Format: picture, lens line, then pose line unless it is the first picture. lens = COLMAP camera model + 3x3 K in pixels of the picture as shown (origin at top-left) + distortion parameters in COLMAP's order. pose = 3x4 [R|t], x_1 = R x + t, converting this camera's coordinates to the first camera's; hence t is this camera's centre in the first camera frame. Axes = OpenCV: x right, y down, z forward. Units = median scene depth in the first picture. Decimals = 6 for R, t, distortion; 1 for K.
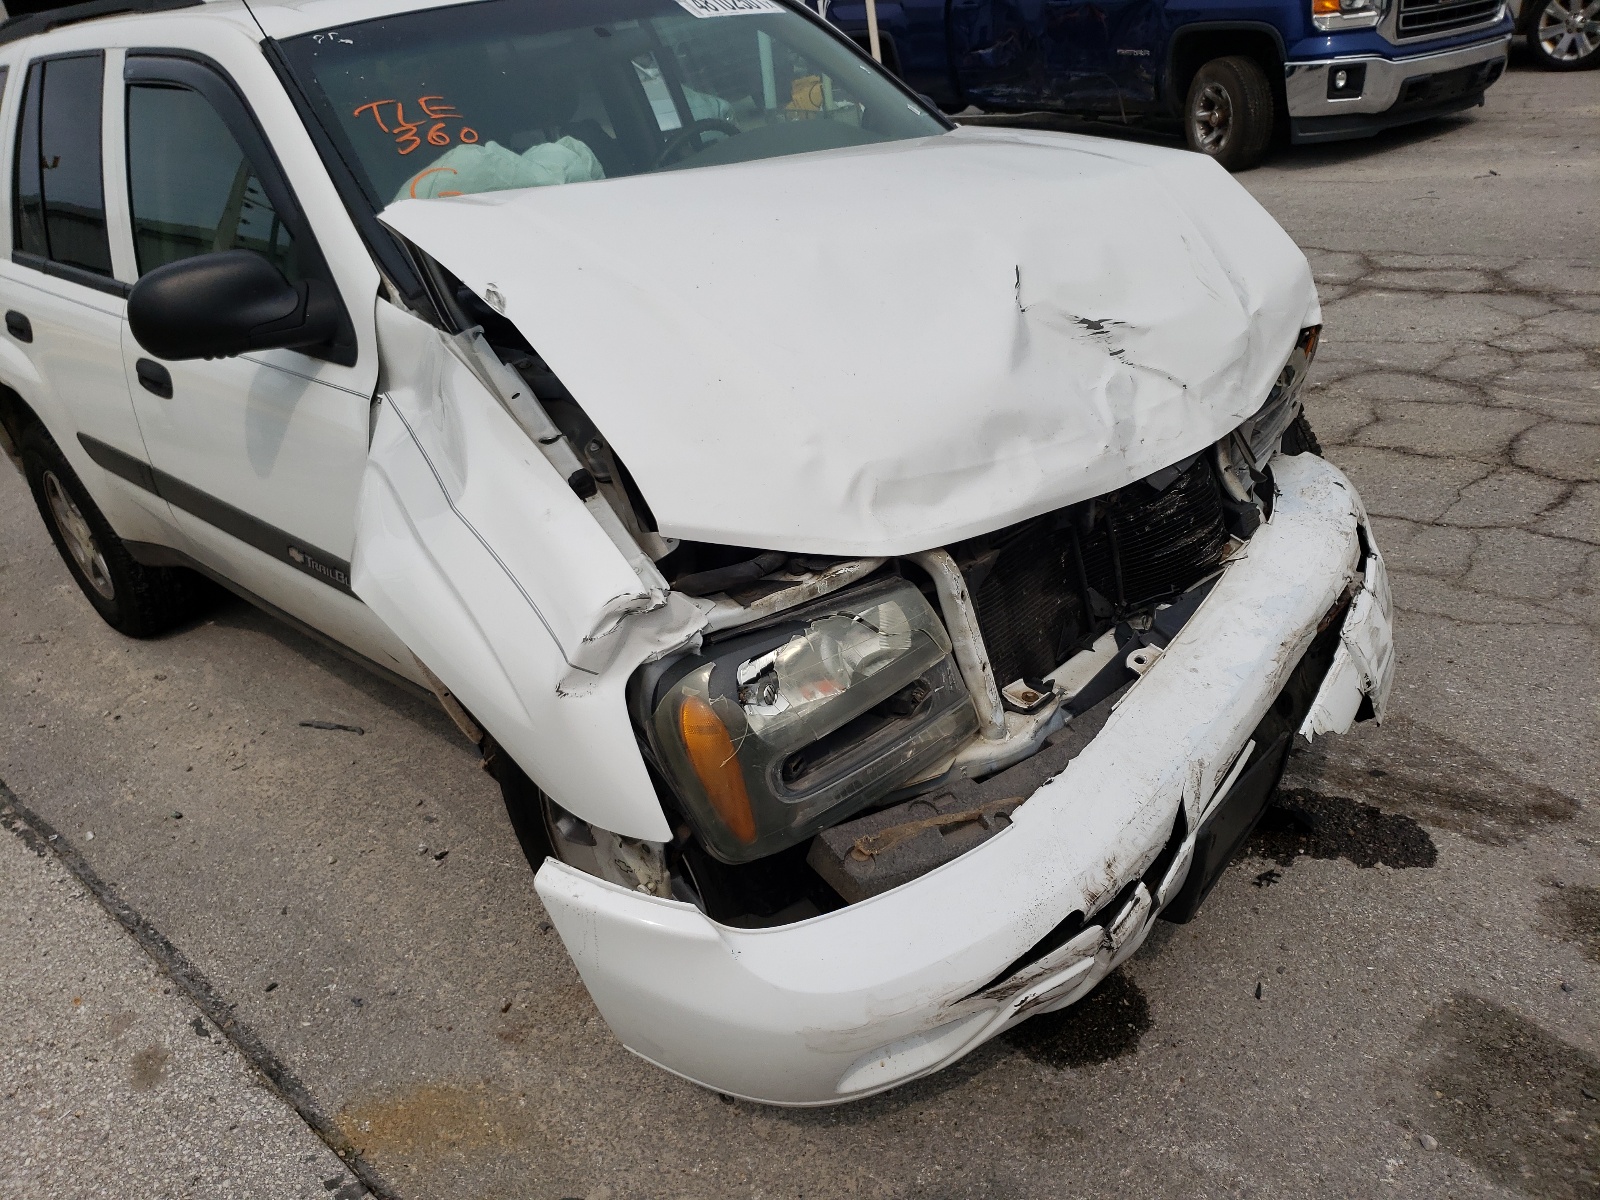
lens RADIAL K [[1274.7, 0, 800.0], [0, 1274.7, 600.0], [0, 0, 1]] dist [0.007521, 0.008232]
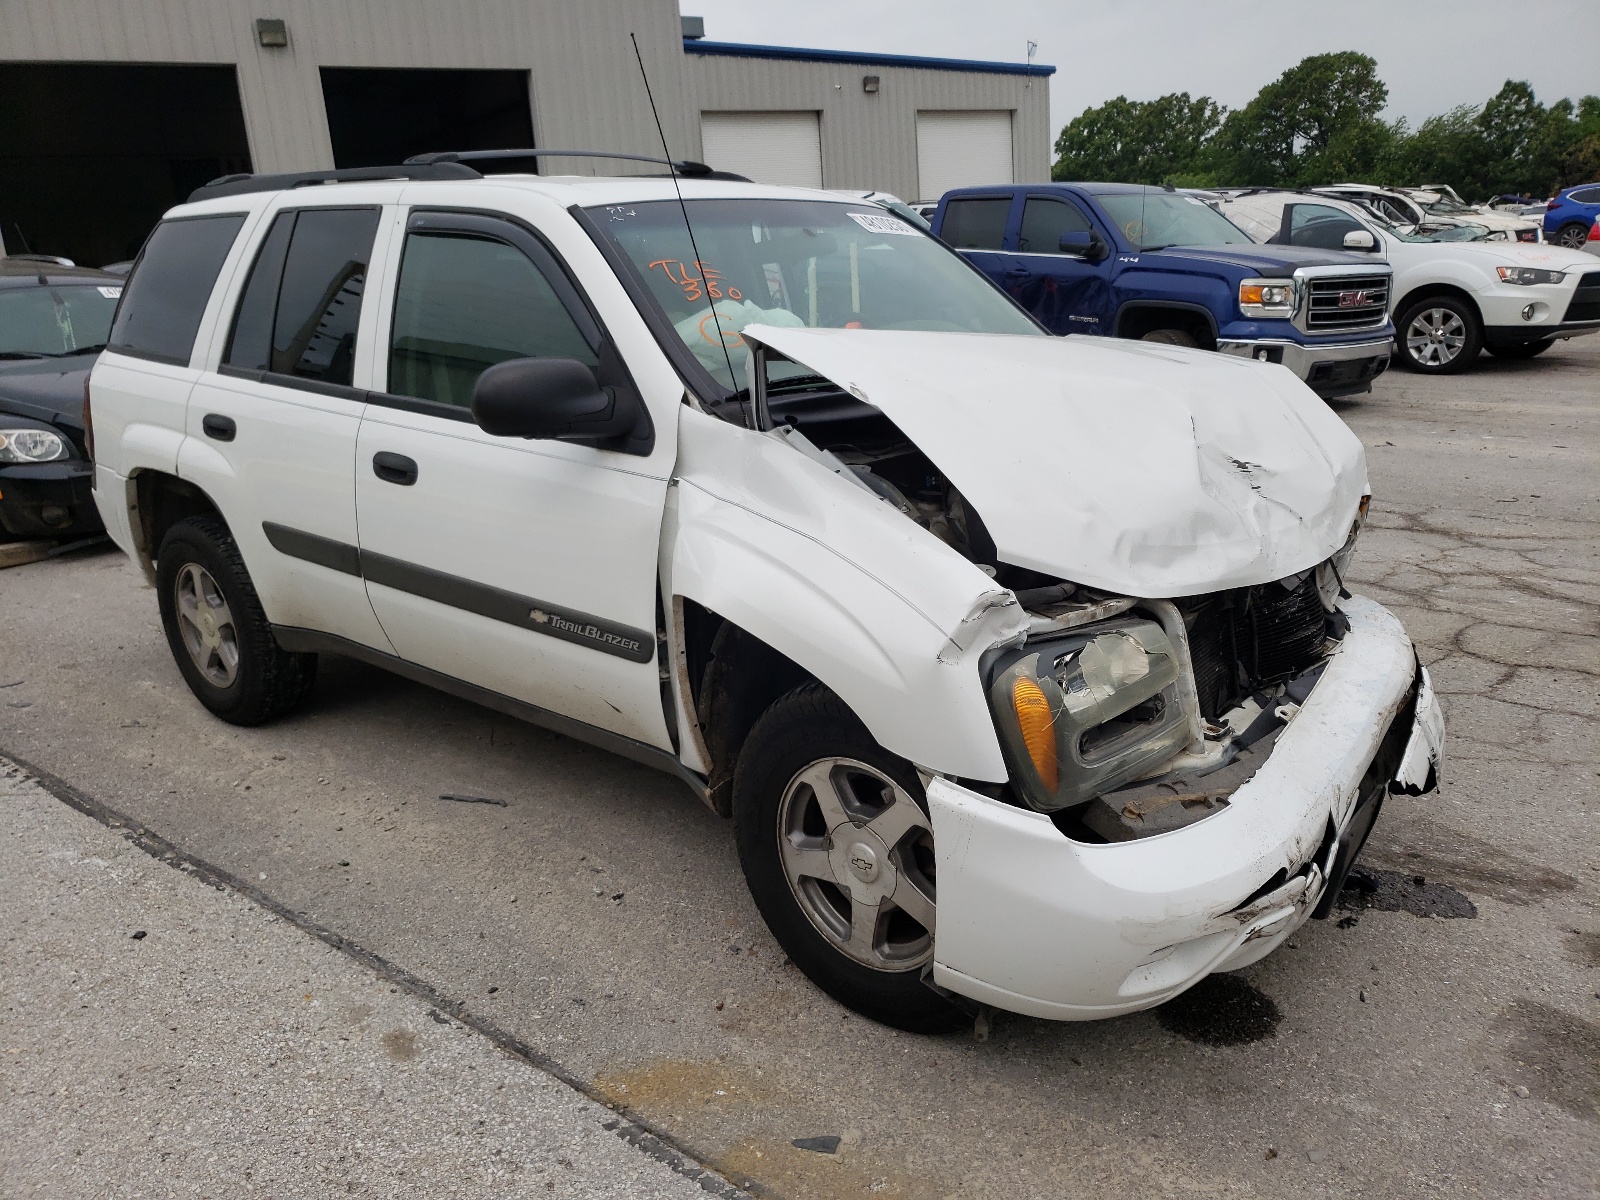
lens RADIAL K [[1296.4, 0, 800.0], [0, 1296.4, 600.0], [0, 0, 1]] dist [-0.013164, 0.052107]
pose [[0.991176, 0.077972, 0.107195, -0.321490], [-0.056640, 0.980281, -0.189319, 0.182822], [-0.119843, 0.181577, 0.976047, -0.217149]]
